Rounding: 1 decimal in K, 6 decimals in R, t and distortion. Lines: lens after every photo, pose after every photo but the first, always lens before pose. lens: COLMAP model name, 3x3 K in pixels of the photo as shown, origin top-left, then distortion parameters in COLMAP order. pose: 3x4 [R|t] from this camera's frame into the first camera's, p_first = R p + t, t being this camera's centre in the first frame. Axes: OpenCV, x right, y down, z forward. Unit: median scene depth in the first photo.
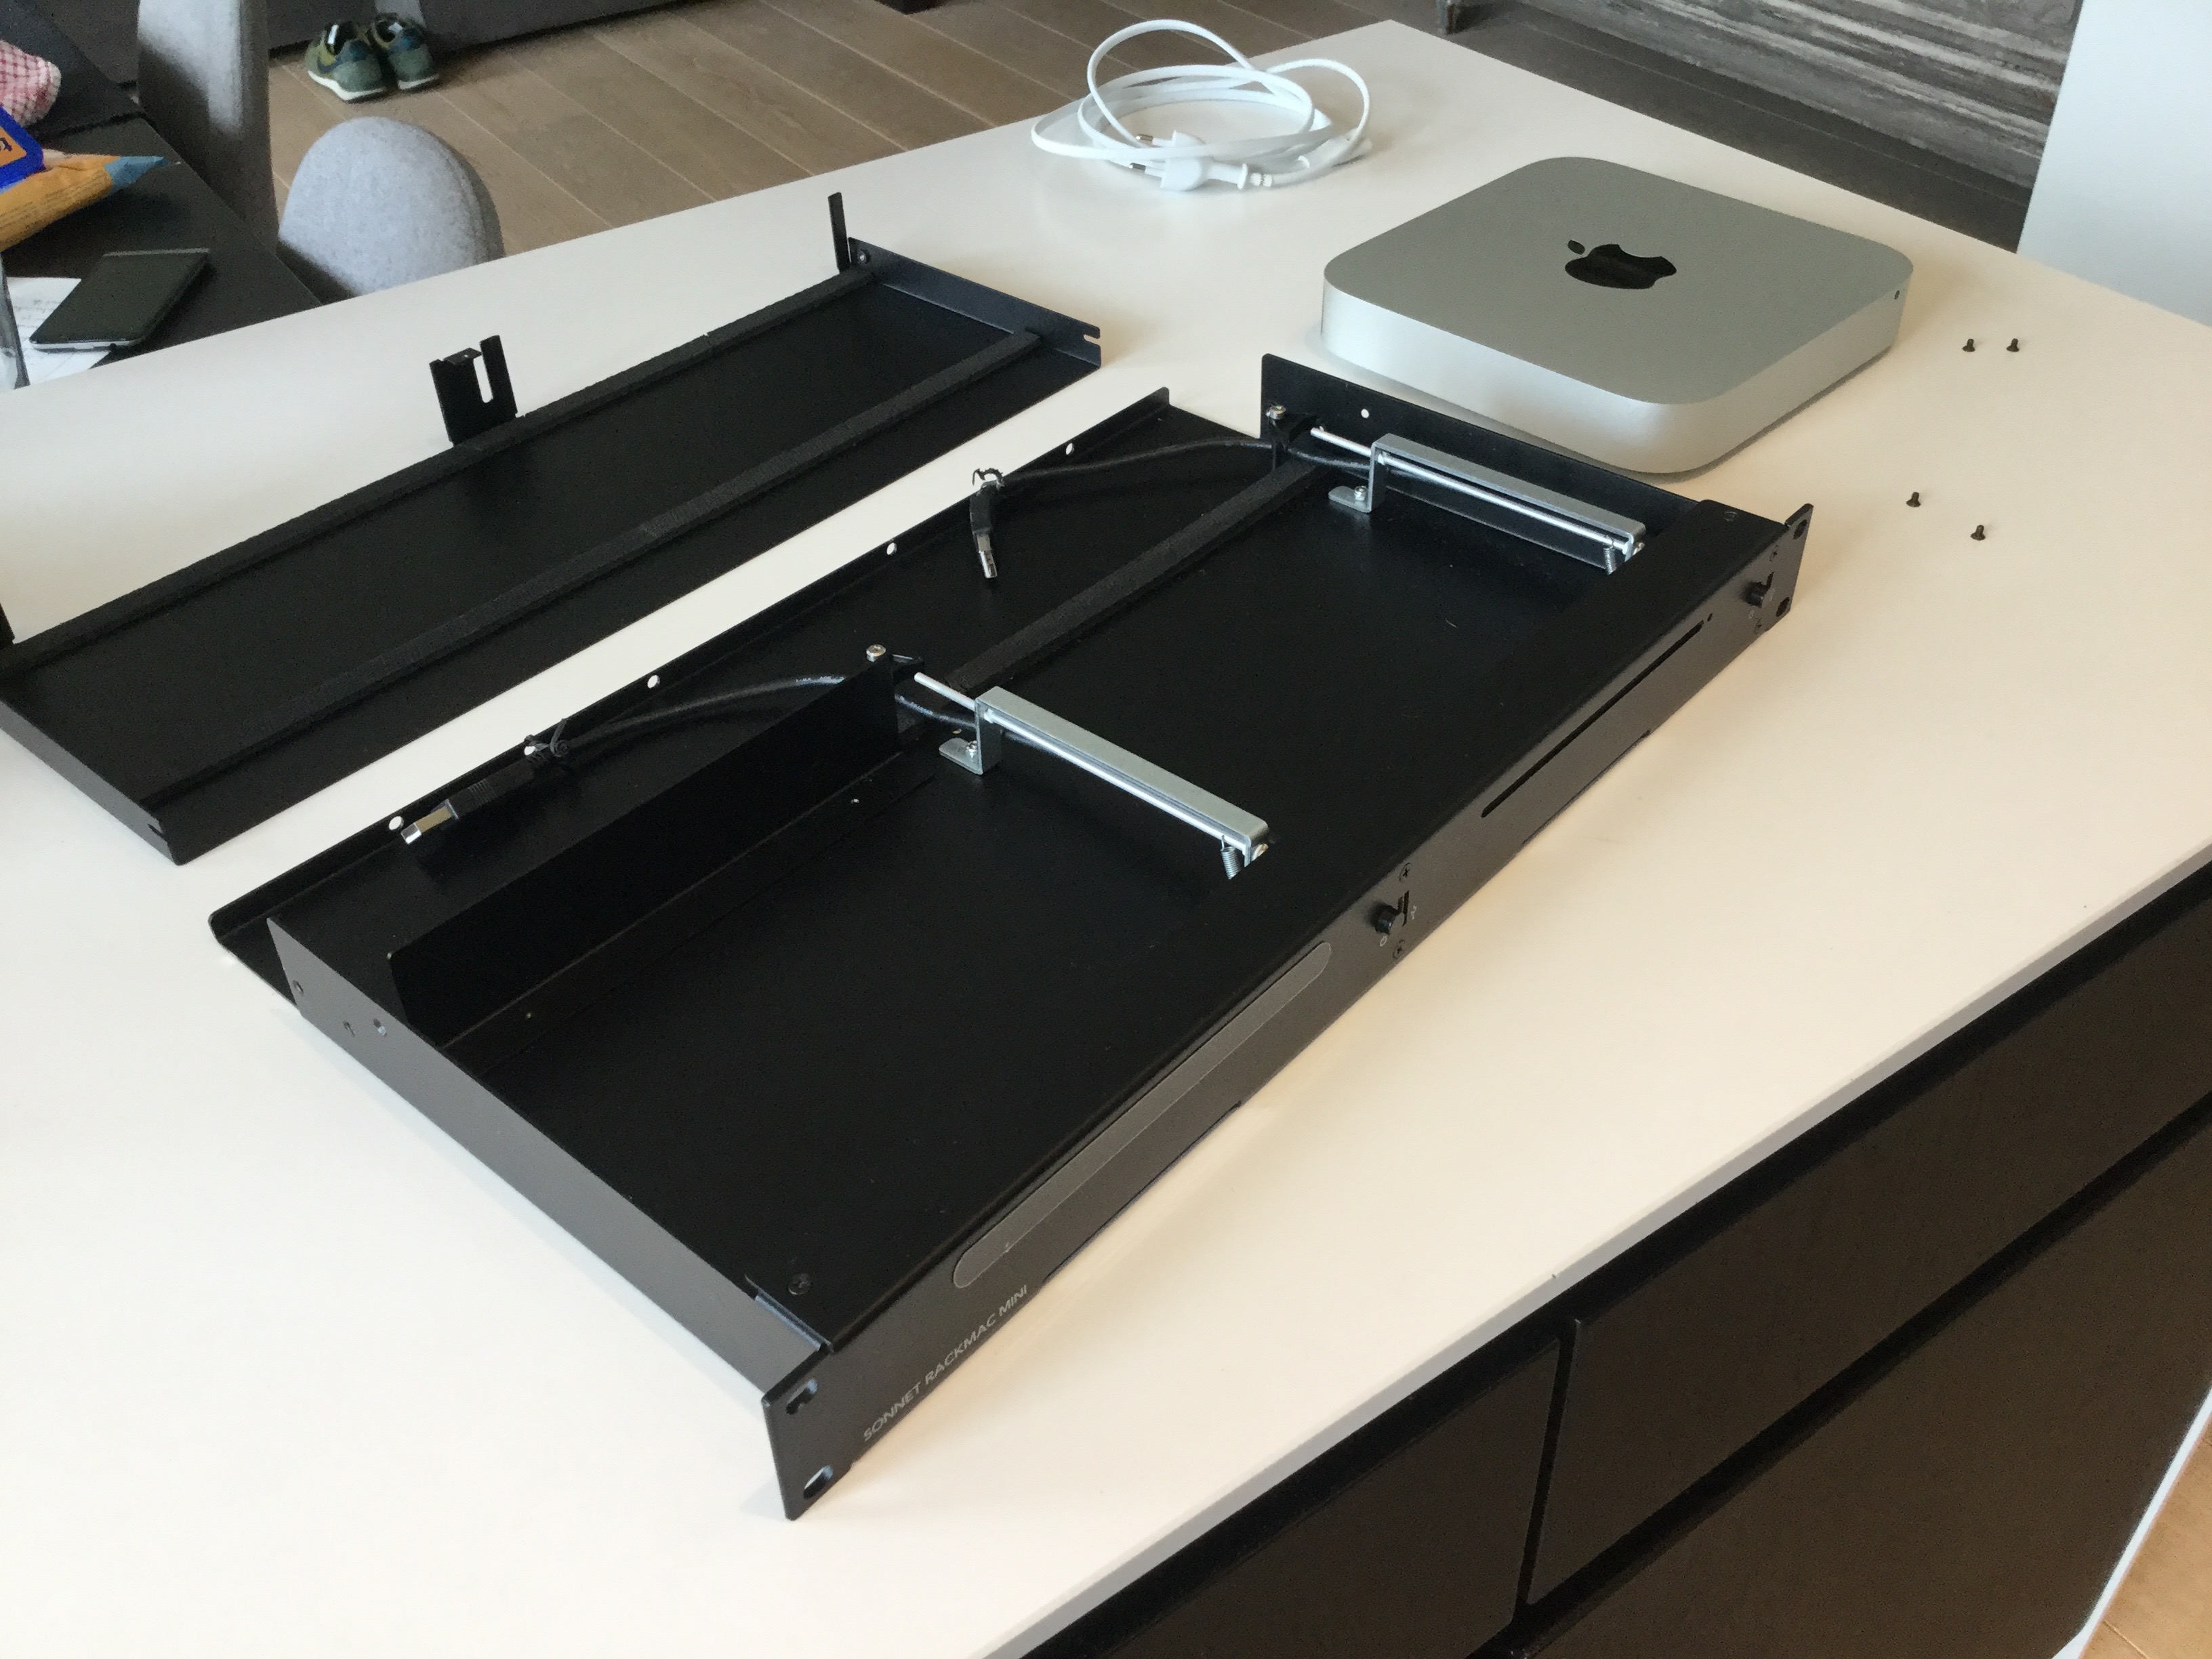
lens RADIAL K [[2109.1, 0, 1106.0], [0, 2109.1, 829.5], [0, 0, 1]] dist [0.017578, 0.011834]
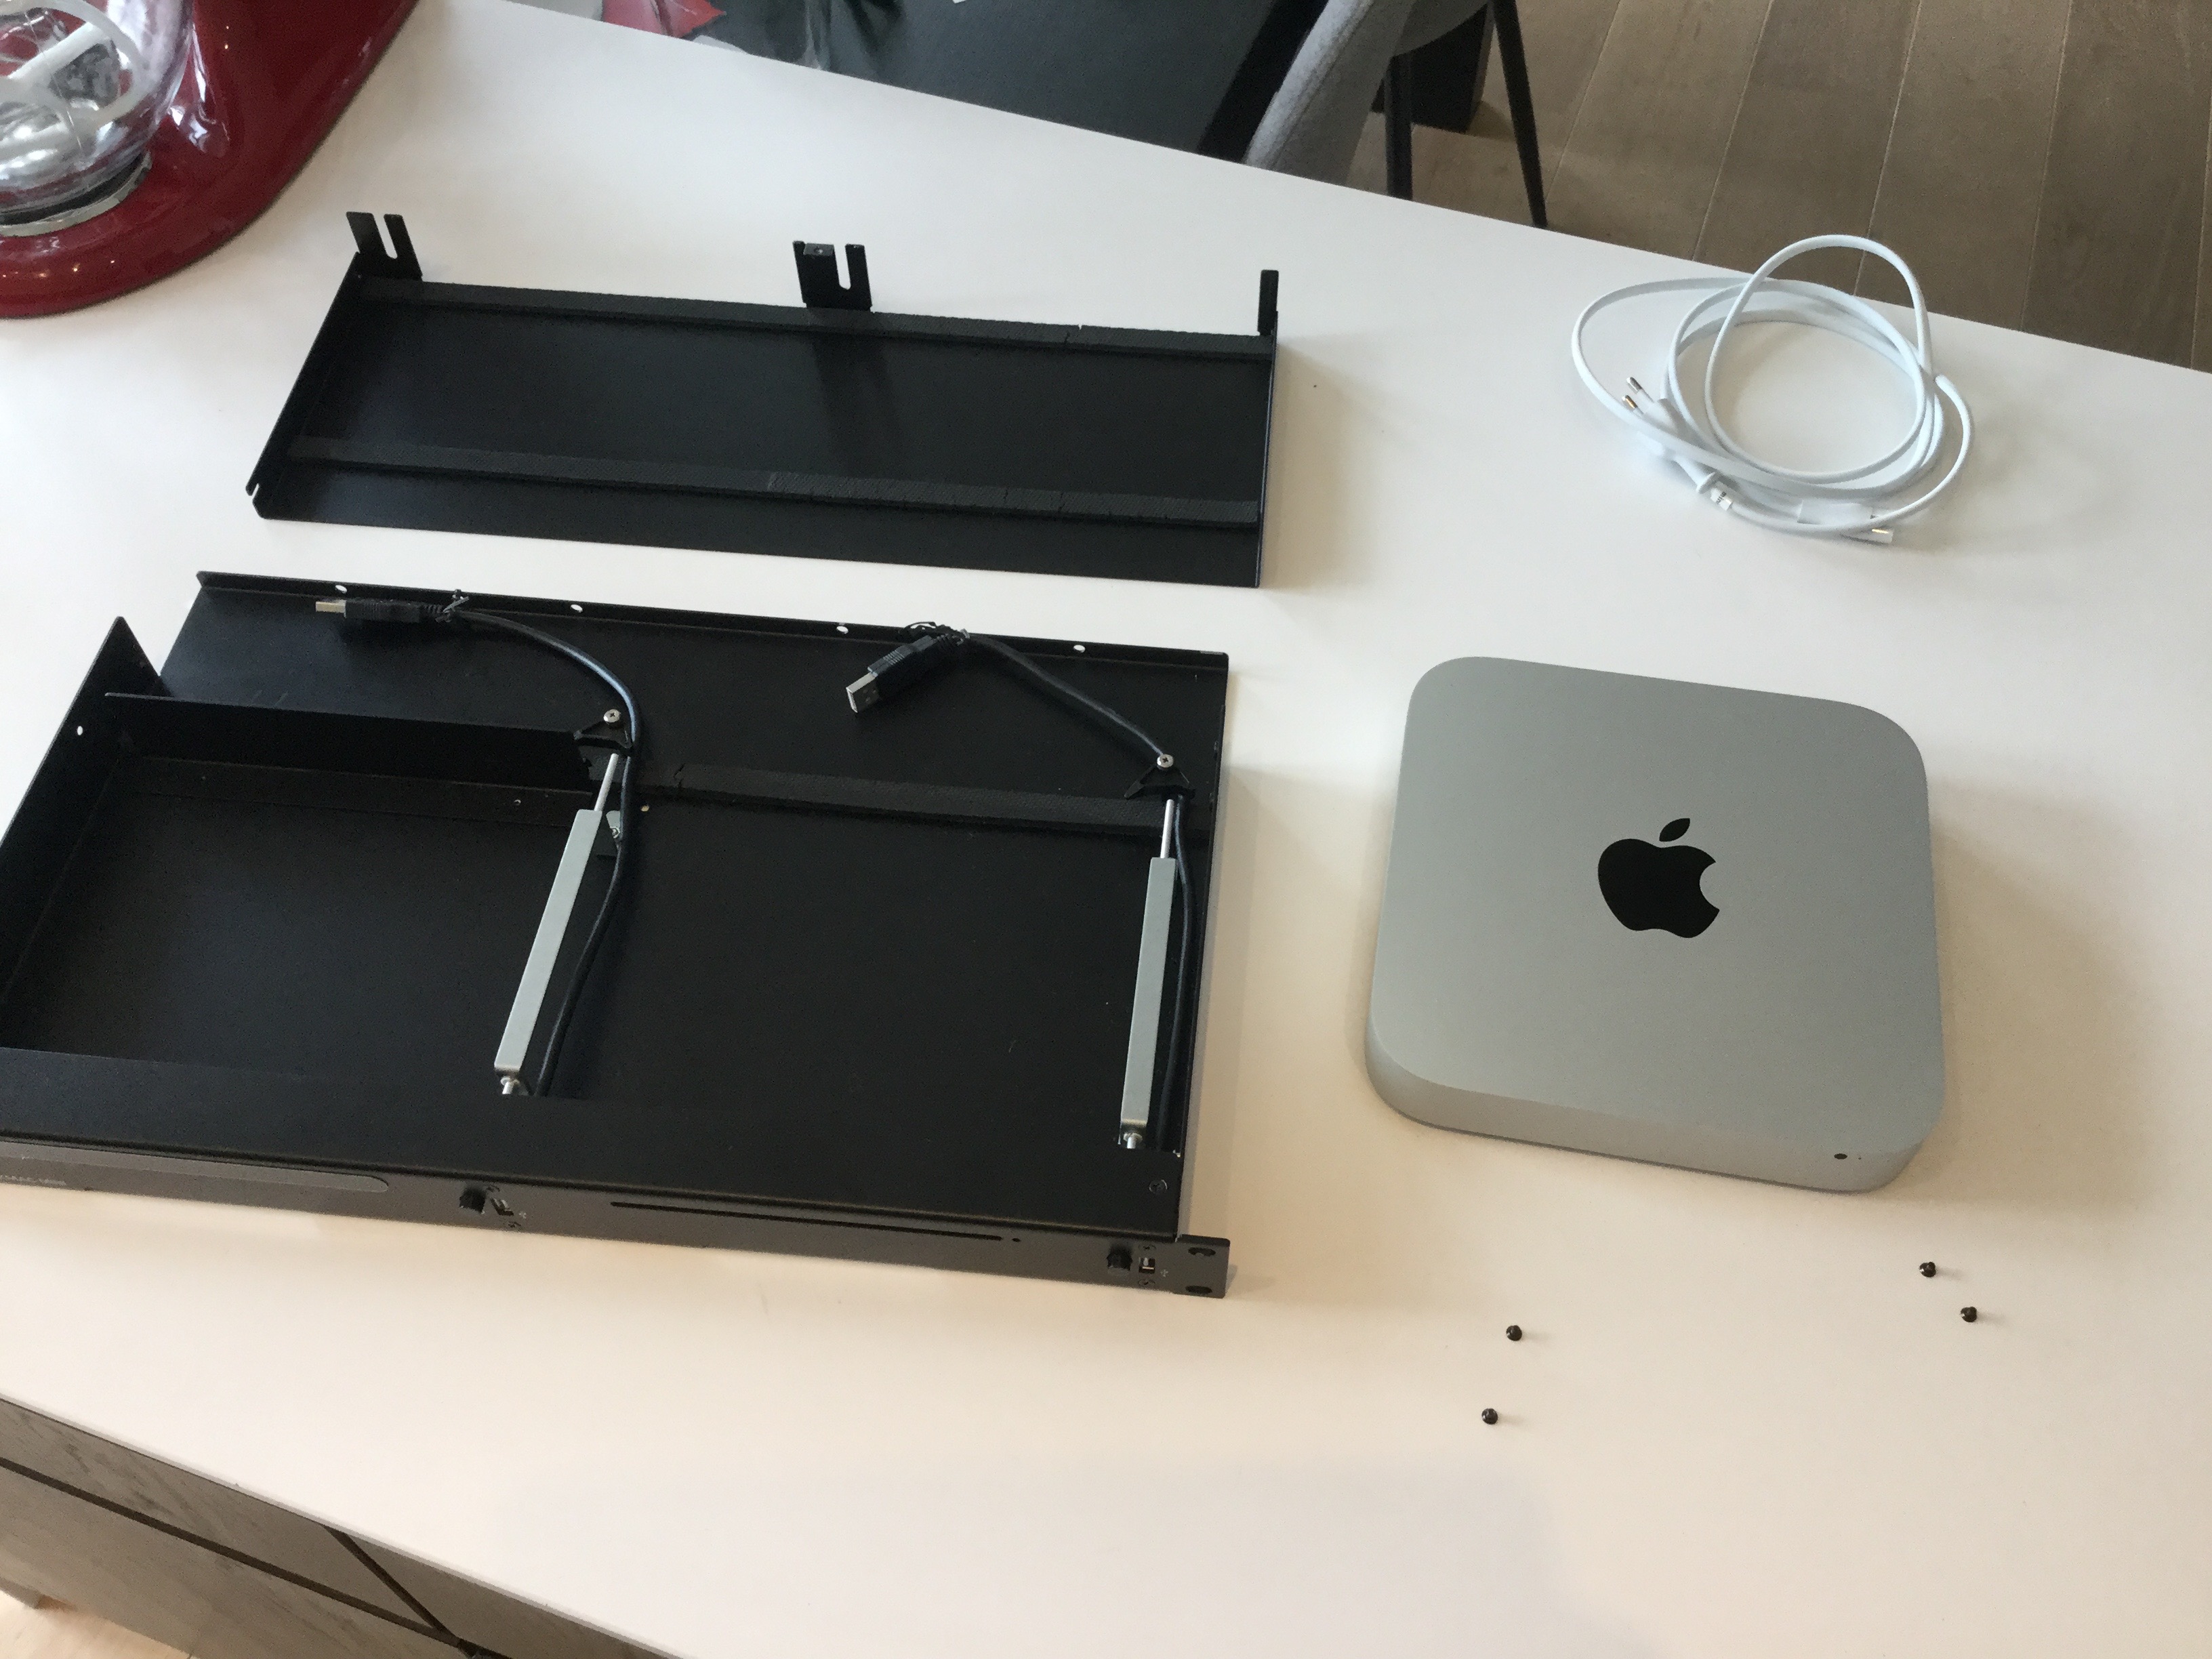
lens RADIAL K [[2109.1, 0, 1106.0], [0, 2109.1, 829.5], [0, 0, 1]] dist [0.017578, 0.011834]
pose [[0.577932, 0.582818, -0.571243, 0.464213], [-0.533212, 0.799580, 0.276326, -0.345110], [0.617803, 0.144896, 0.772868, 0.415524]]
